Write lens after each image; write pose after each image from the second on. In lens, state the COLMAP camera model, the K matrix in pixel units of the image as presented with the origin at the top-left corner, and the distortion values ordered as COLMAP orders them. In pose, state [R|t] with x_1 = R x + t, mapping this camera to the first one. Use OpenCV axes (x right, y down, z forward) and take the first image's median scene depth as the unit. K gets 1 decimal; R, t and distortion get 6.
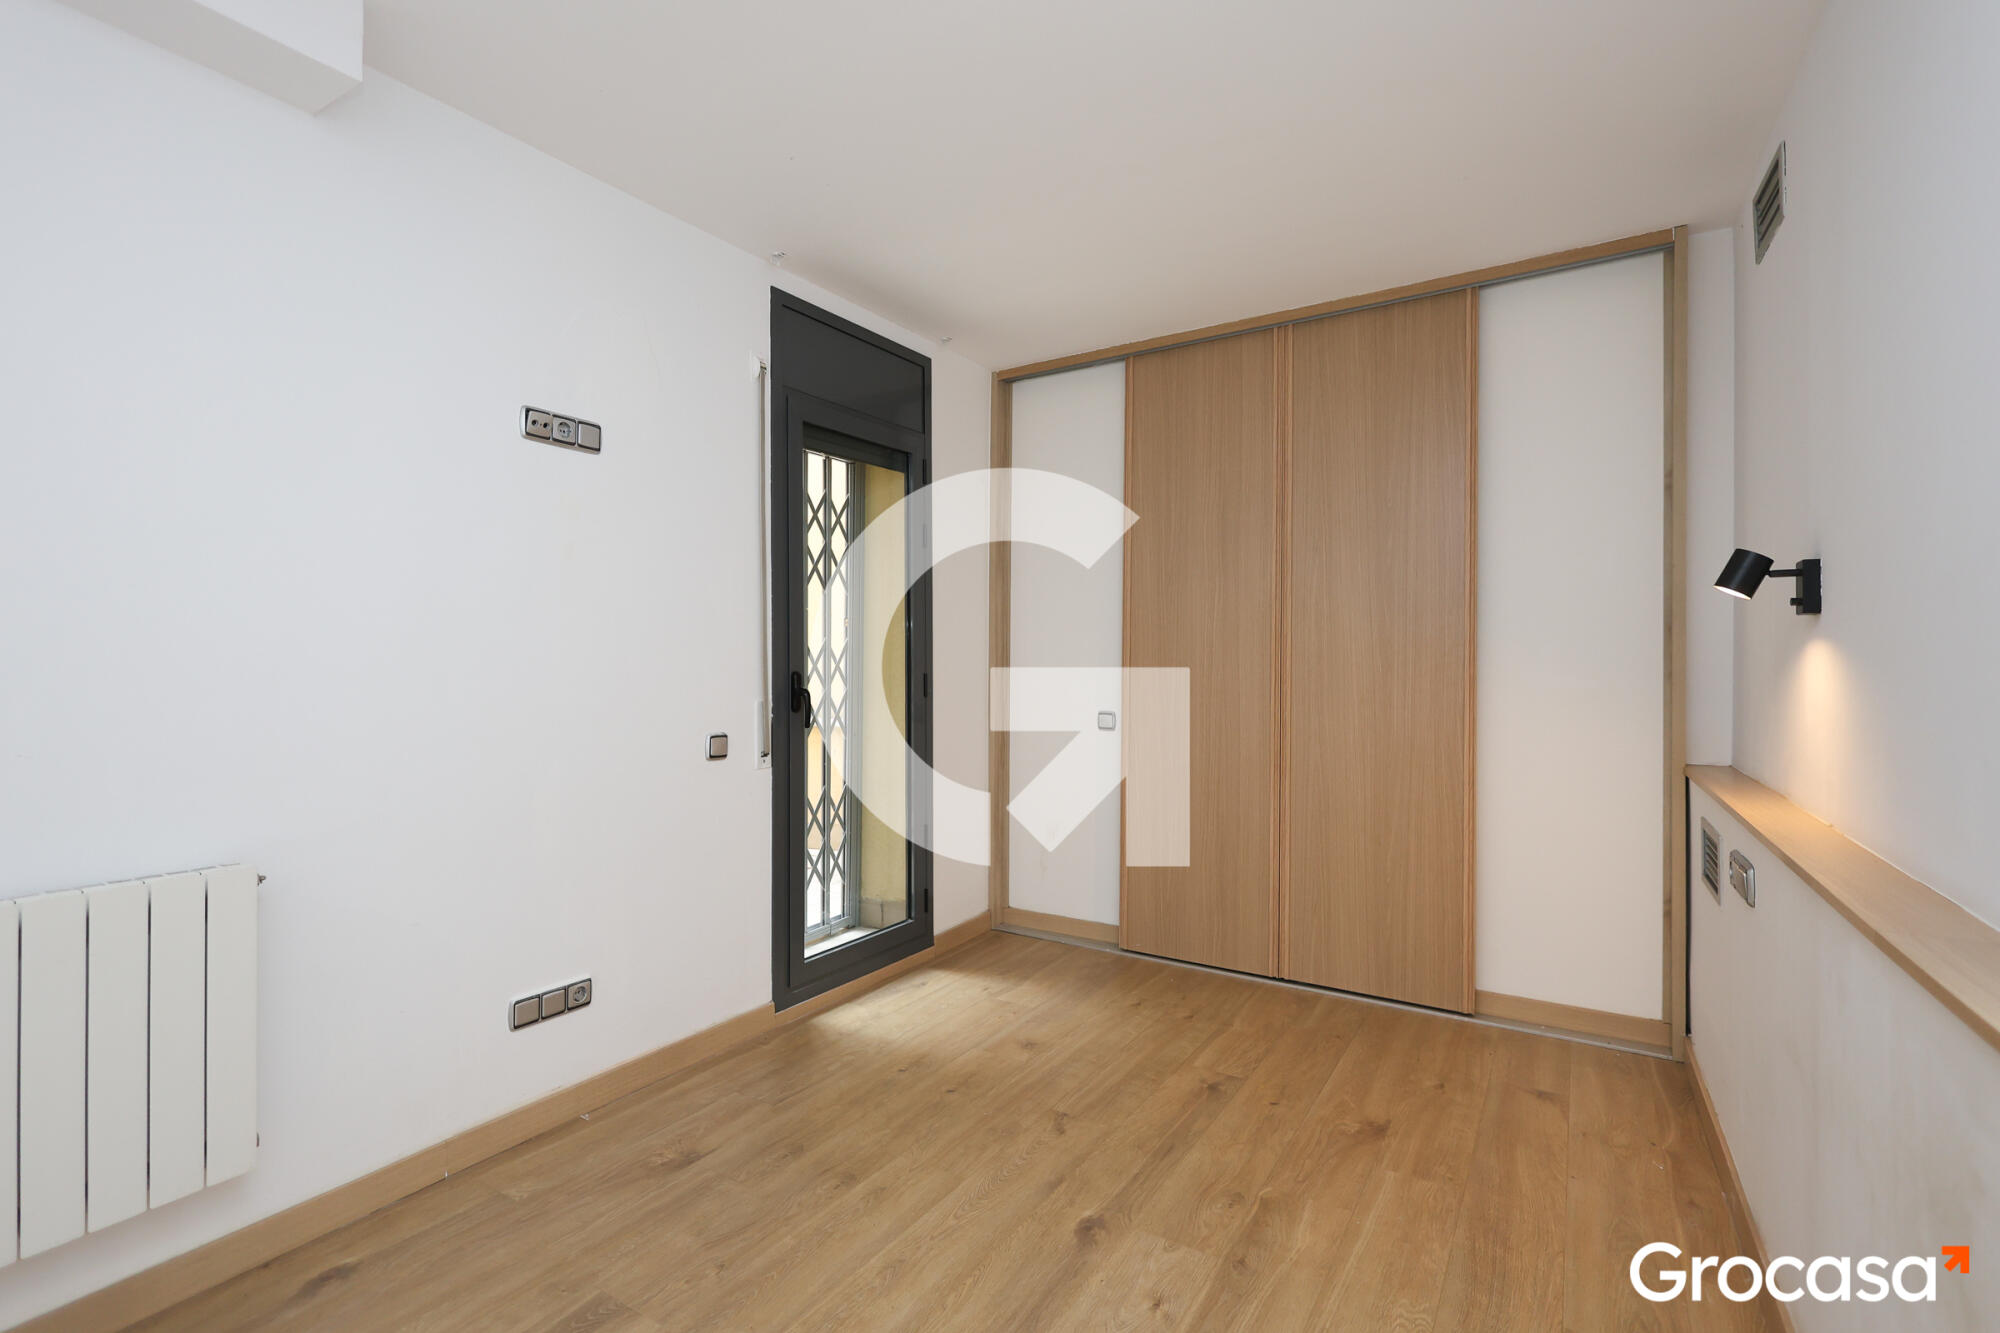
lens RADIAL K [[928.6, 0, 994.3], [0, 928.6, 654.3], [0, 0, 1]] dist [-0.003062, -0.000449]
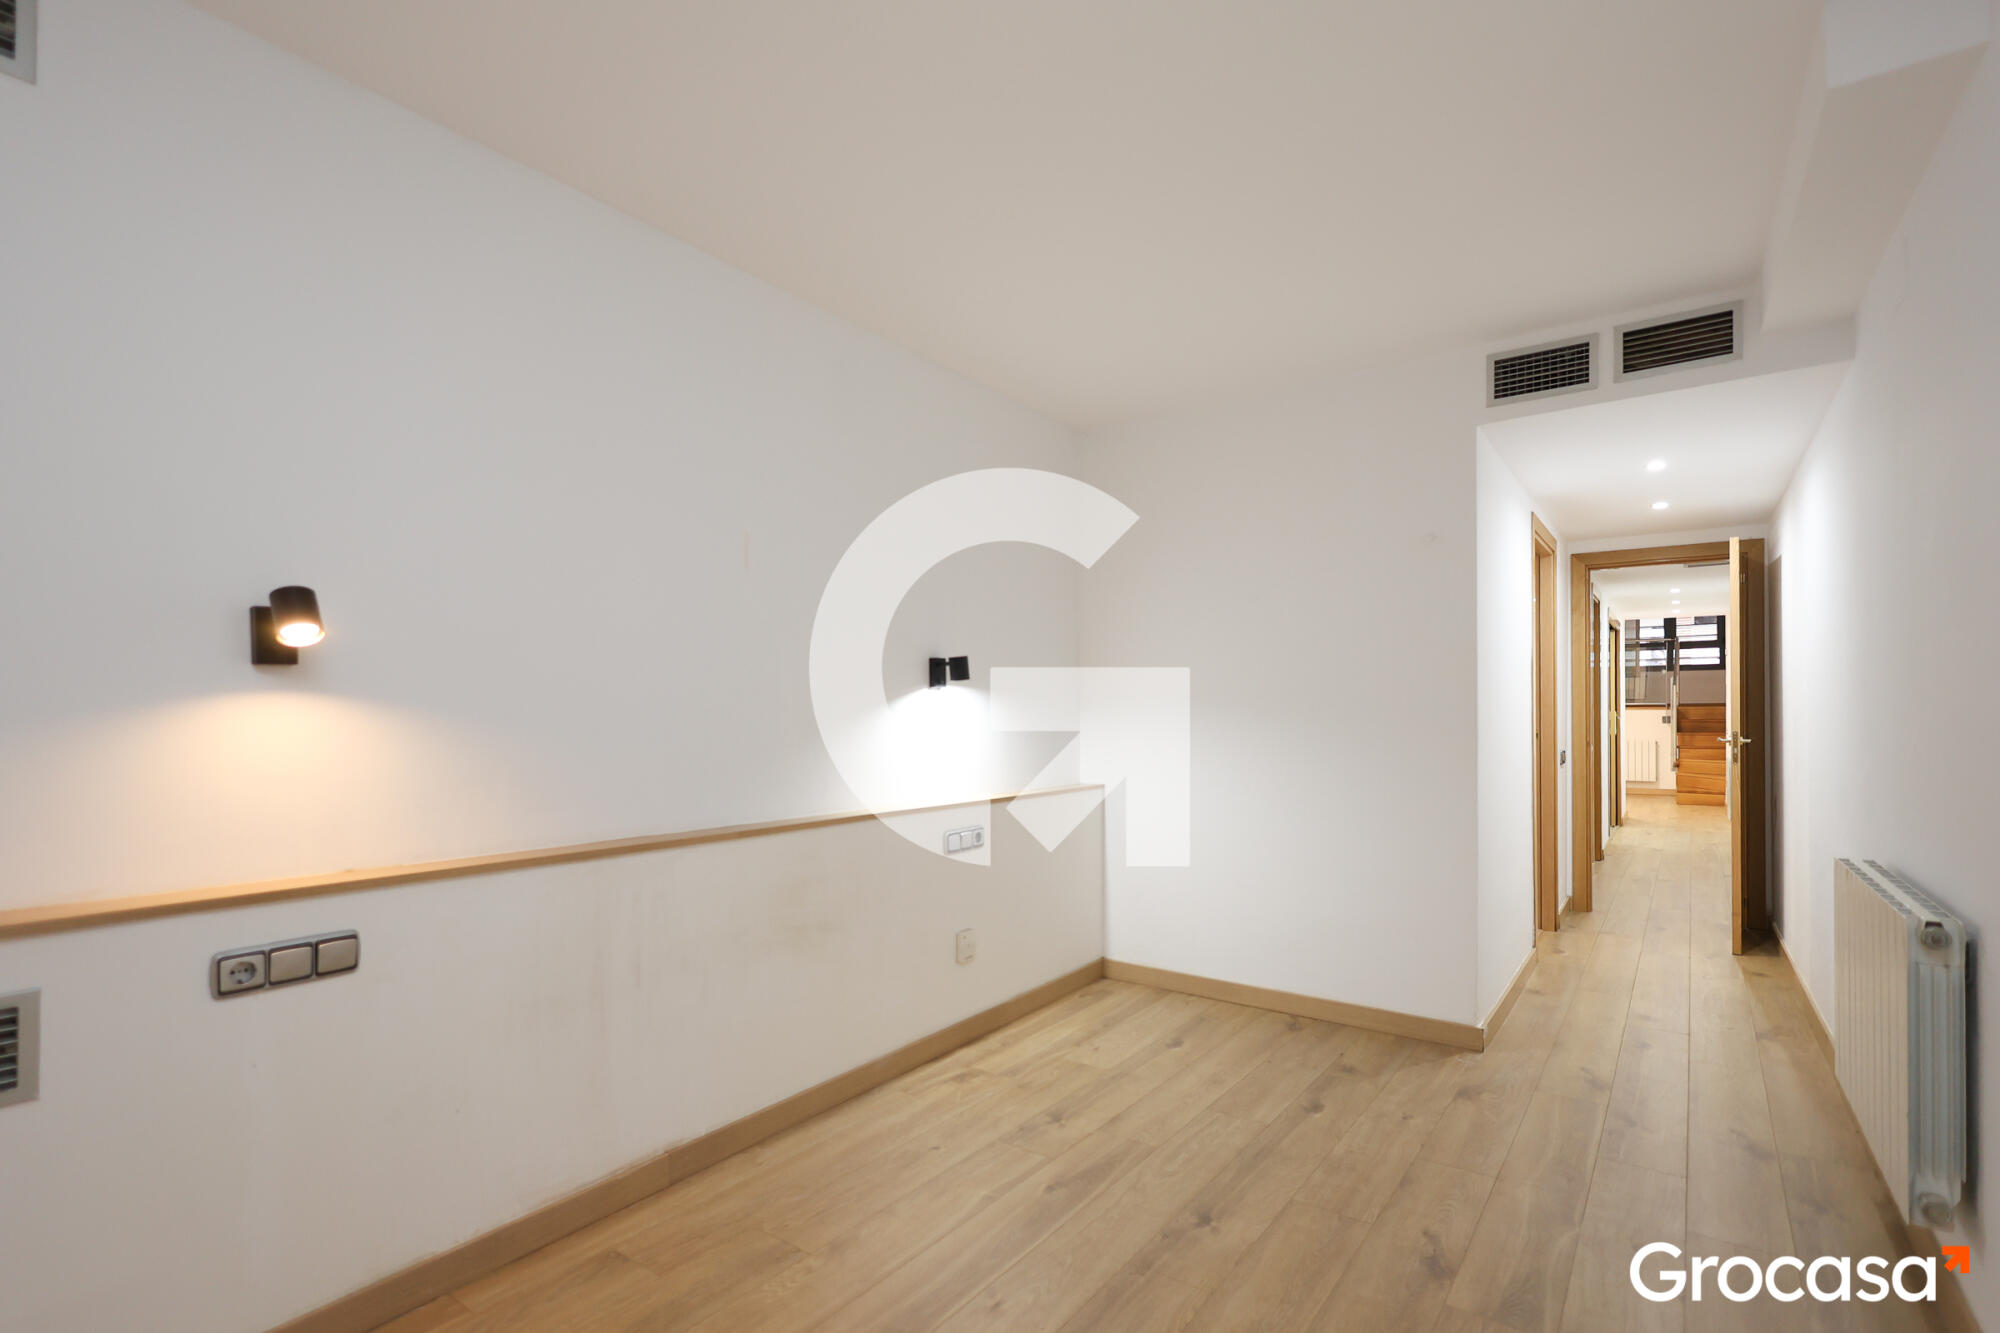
lens RADIAL K [[928.6, 0, 1033.1], [0, 928.6, 717.0], [0, 0, 1]] dist [-0.003062, -0.000449]
pose [[-0.998531, 0.007321, 0.053691, 0.047734], [0.006945, 0.999950, -0.007184, 0.014959], [-0.053741, -0.006800, -0.998532, 1.429951]]
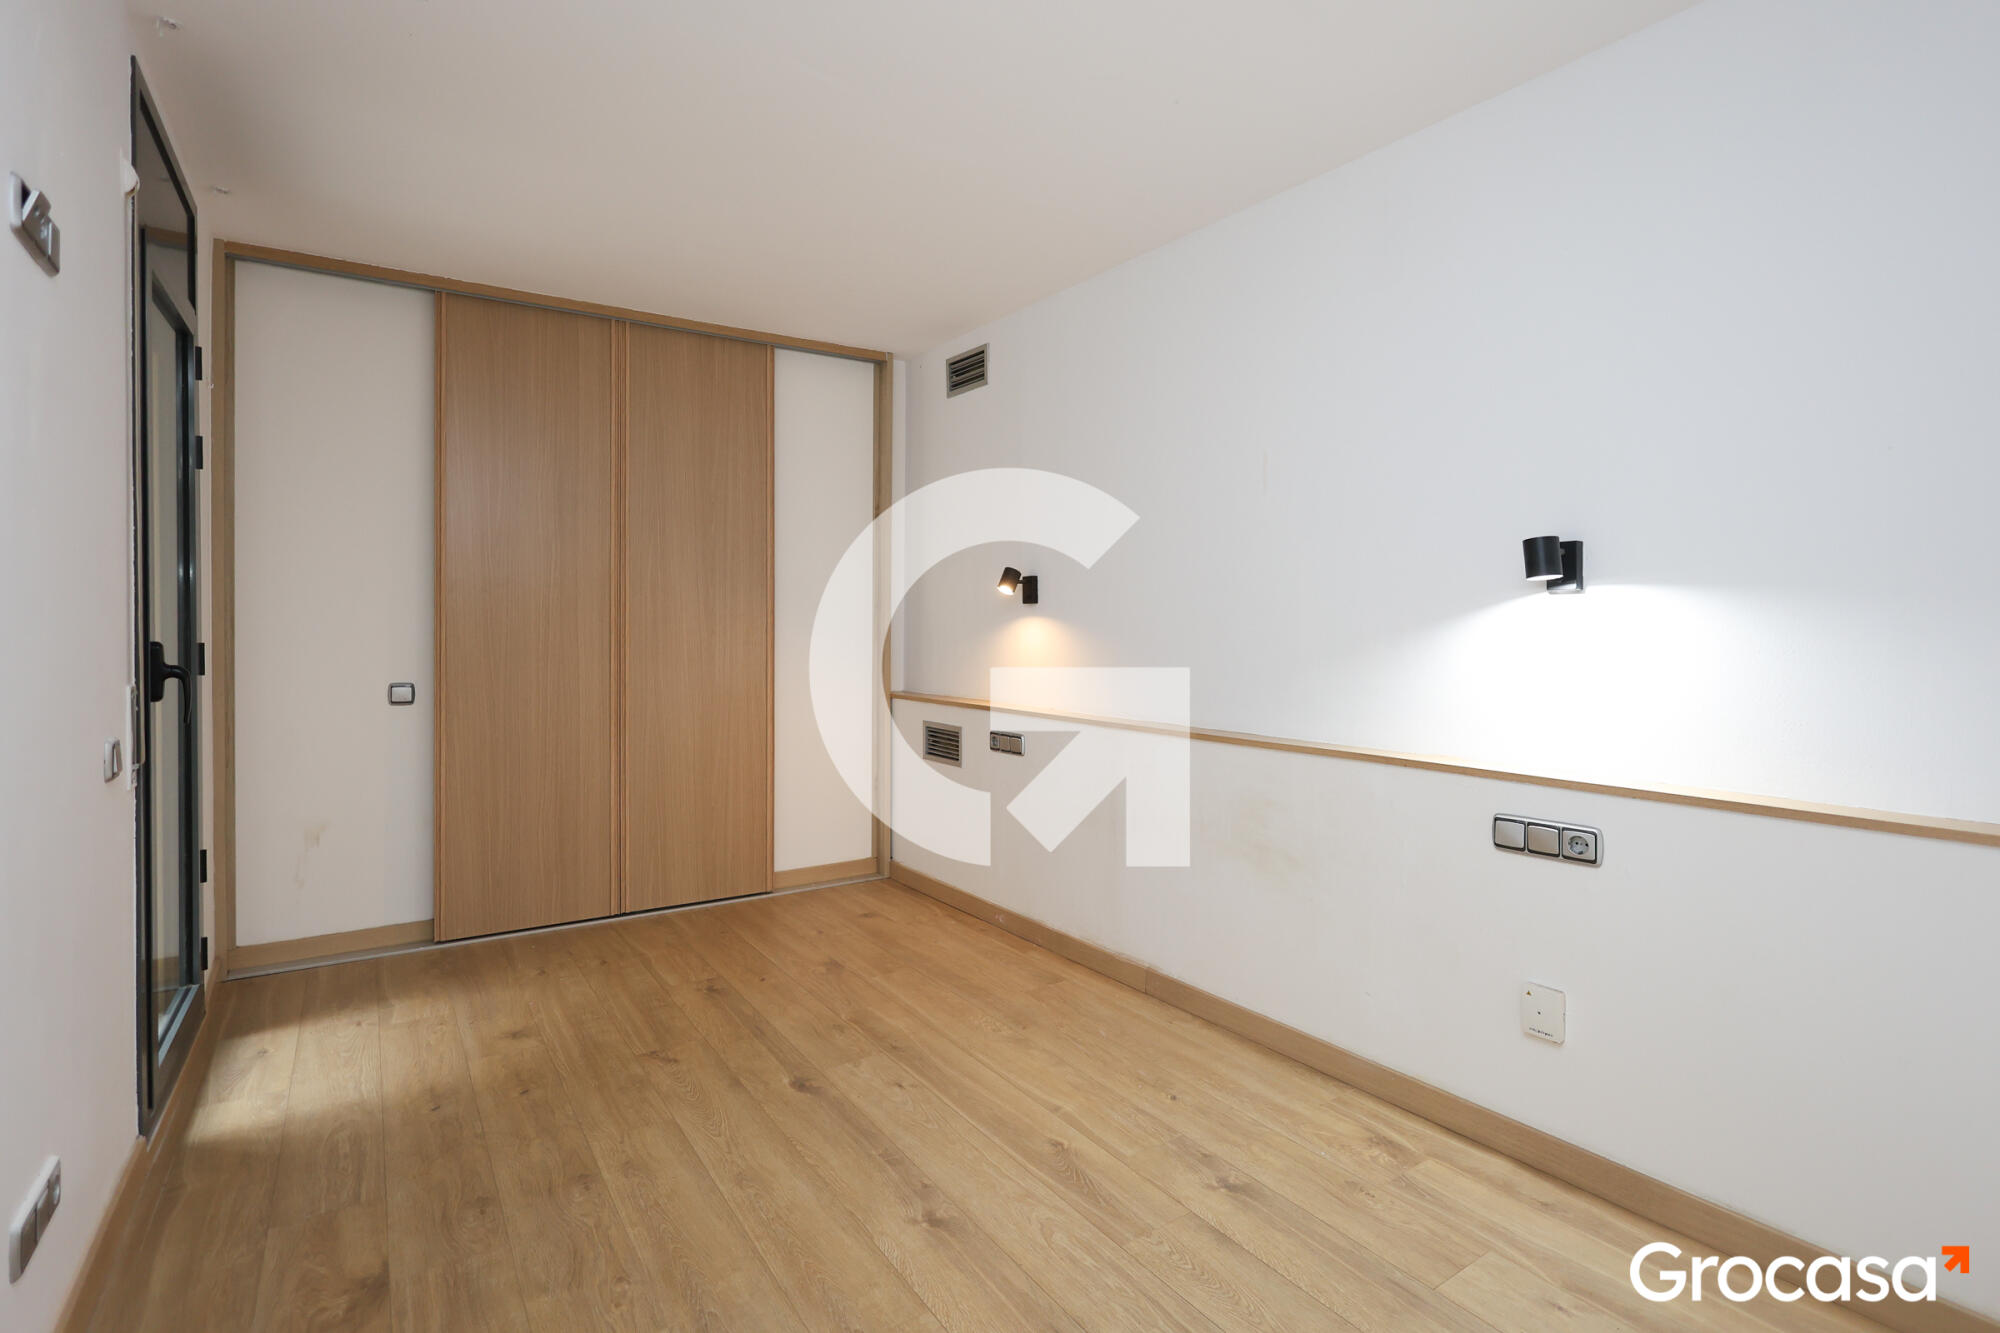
lens RADIAL K [[928.6, 0, 984.3], [0, 928.6, 652.1], [0, 0, 1]] dist [-0.003062, -0.000449]
pose [[0.405572, -0.021020, 0.913821, -0.720416], [-0.012084, 0.999525, 0.028354, -0.000316], [-0.913983, -0.022543, 0.405126, 0.222546]]
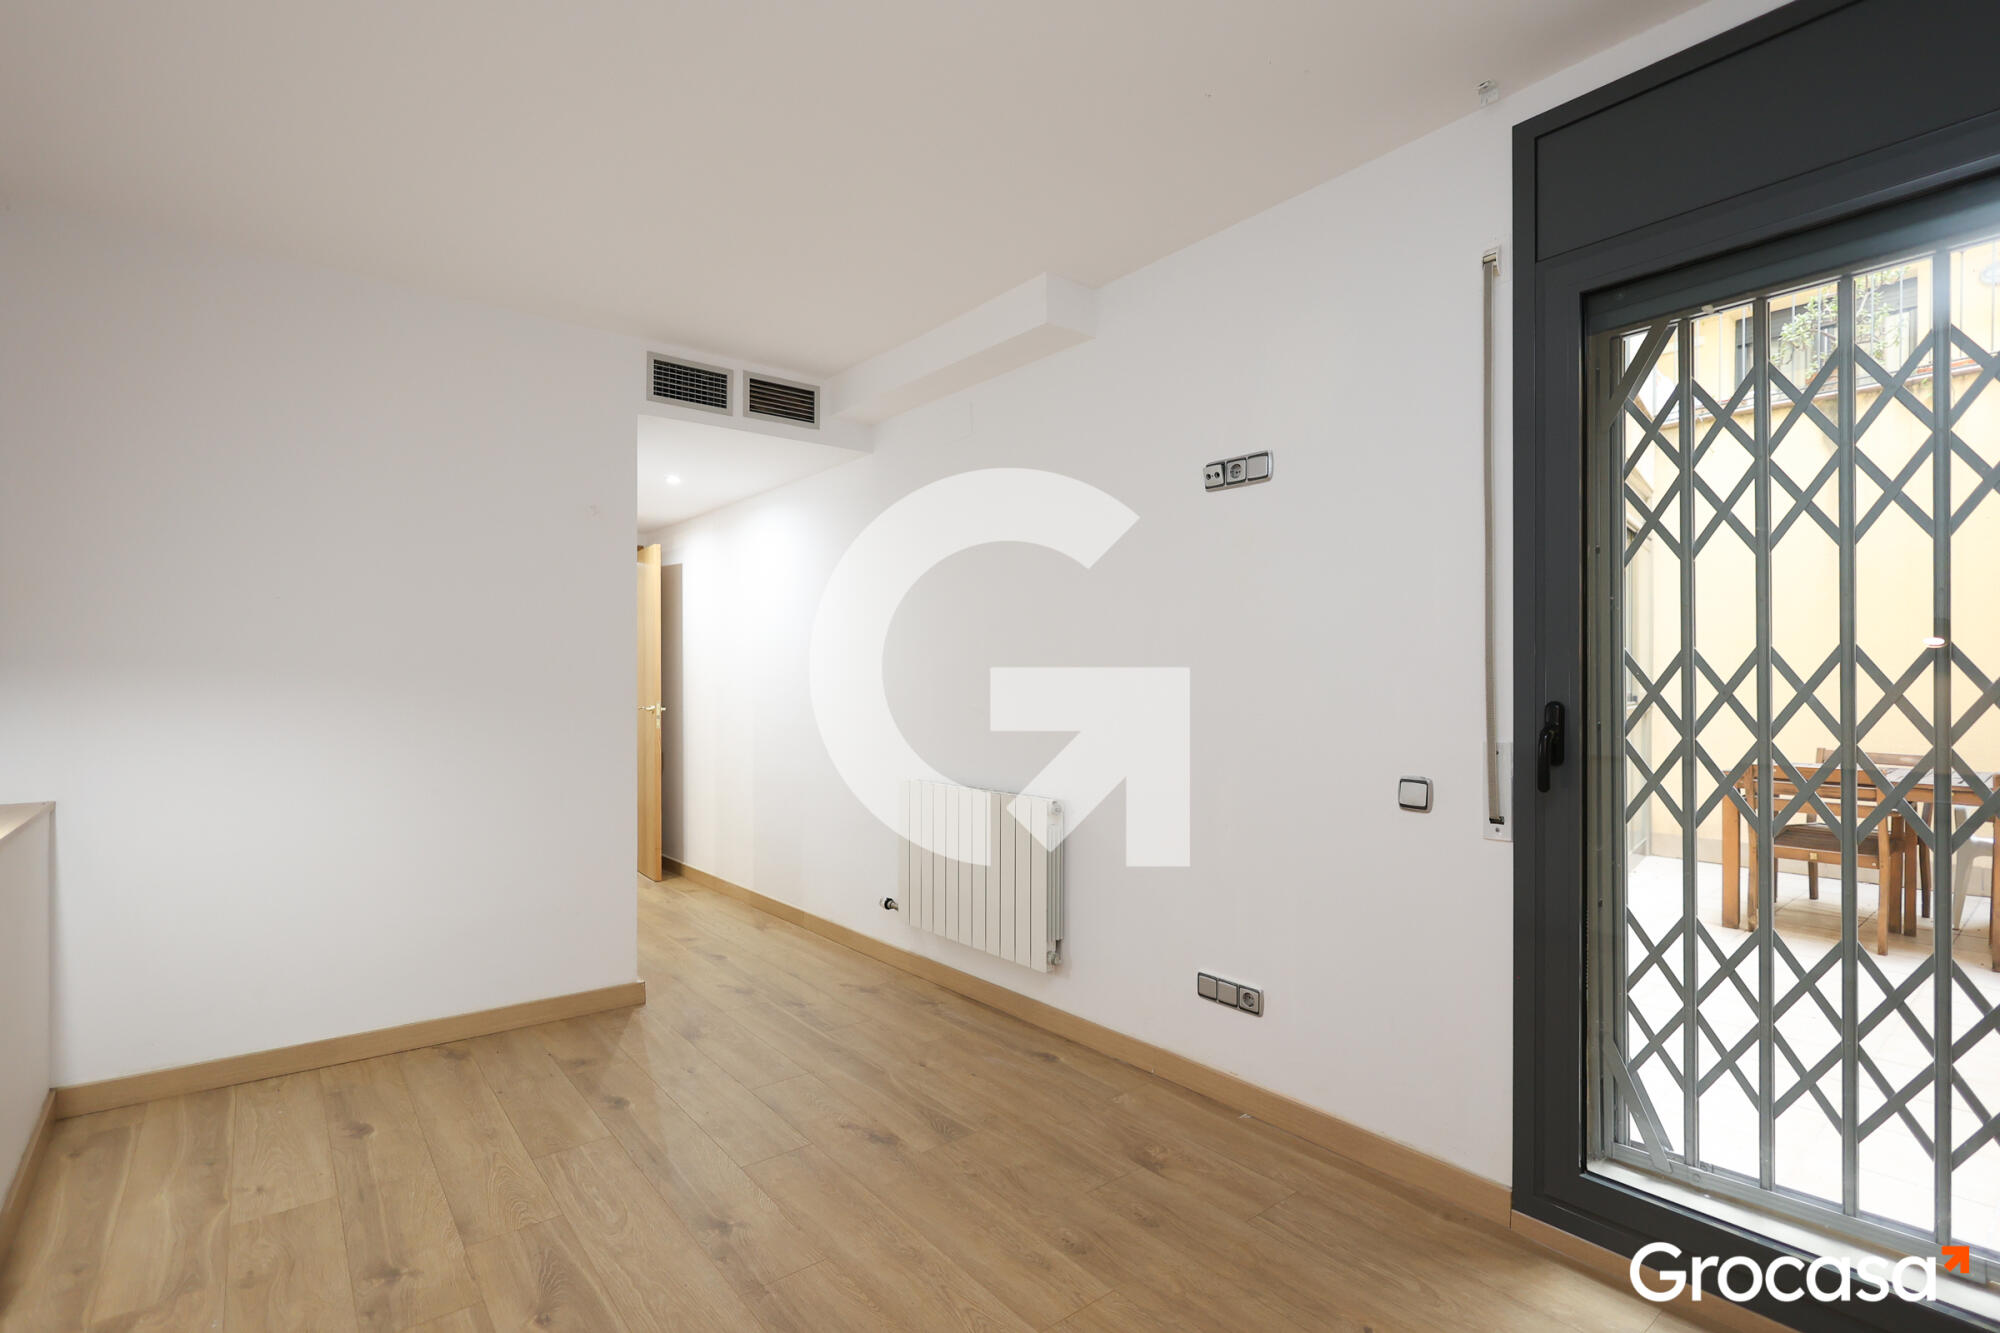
lens RADIAL K [[928.6, 0, 1001.5], [0, 928.6, 688.0], [0, 0, 1]] dist [-0.003062, -0.000449]
pose [[-0.322025, 0.008646, -0.946692, 0.628204], [0.006092, 0.999957, 0.007060, 0.001667], [0.946712, -0.003494, -0.322064, 1.050887]]
